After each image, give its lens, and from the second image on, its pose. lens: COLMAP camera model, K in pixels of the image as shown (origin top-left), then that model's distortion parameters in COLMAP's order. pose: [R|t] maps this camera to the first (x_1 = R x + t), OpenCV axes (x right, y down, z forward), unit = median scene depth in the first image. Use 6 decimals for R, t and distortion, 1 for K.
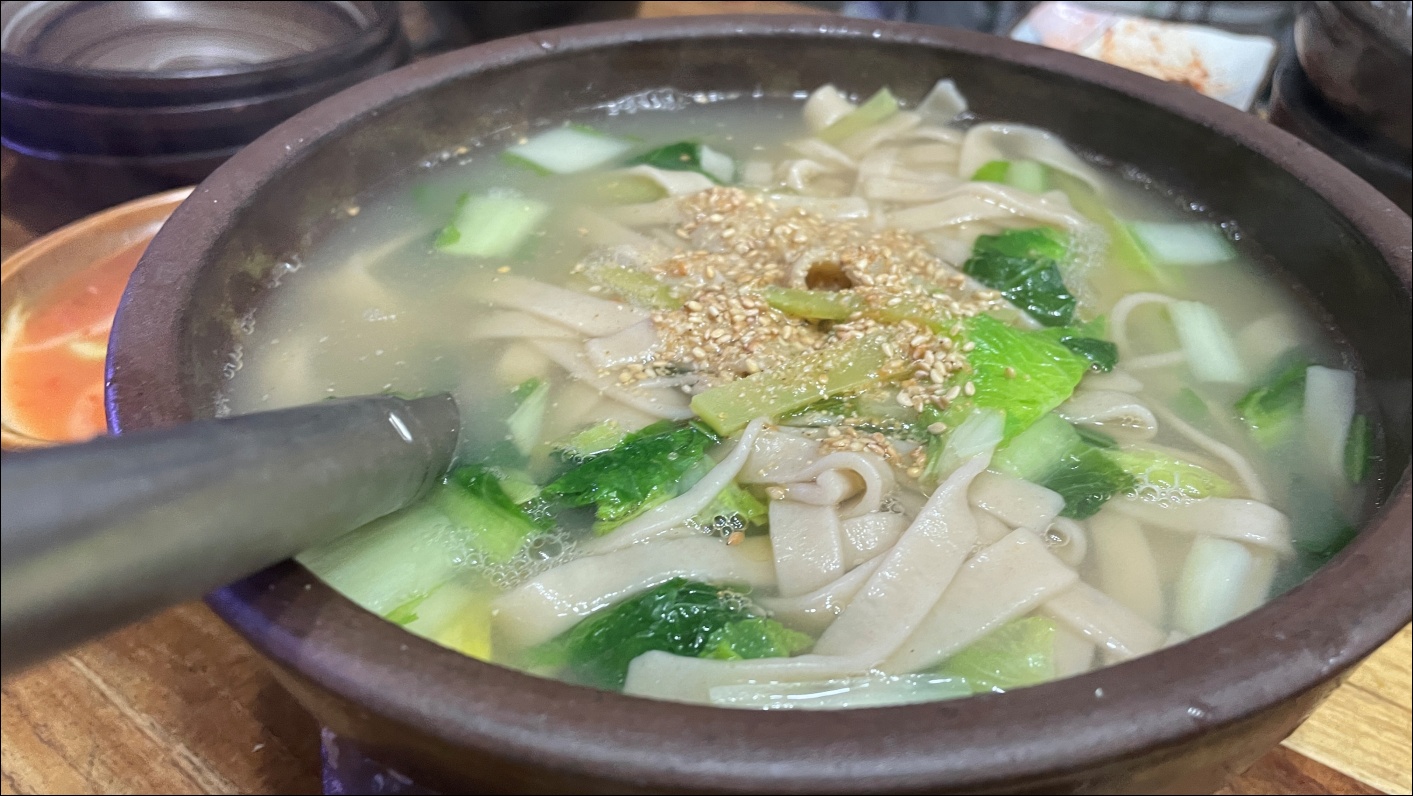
lens RADIAL K [[1107.2, 0, 706.5], [0, 1107.2, 398.0], [0, 0, 1]] dist [-0.042870, -0.000865]
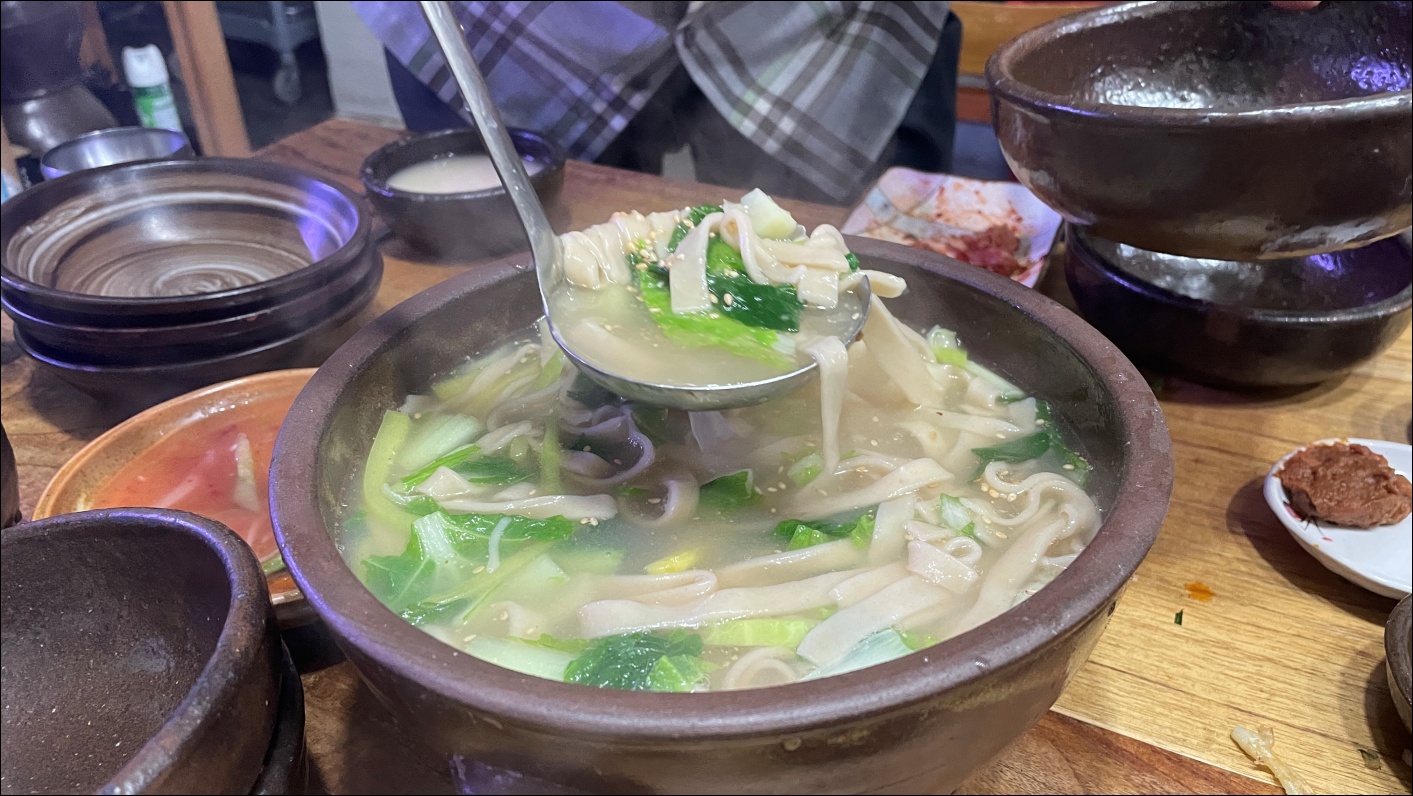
lens RADIAL K [[1056.4, 0, 706.5], [0, 1056.4, 398.0], [0, 0, 1]] dist [0.075711, 0.000148]
pose [[0.992422, -0.086729, 0.087045, -0.056208], [0.095684, 0.989899, -0.104615, -0.002314], [-0.077093, 0.112151, 0.990696, -0.377089]]
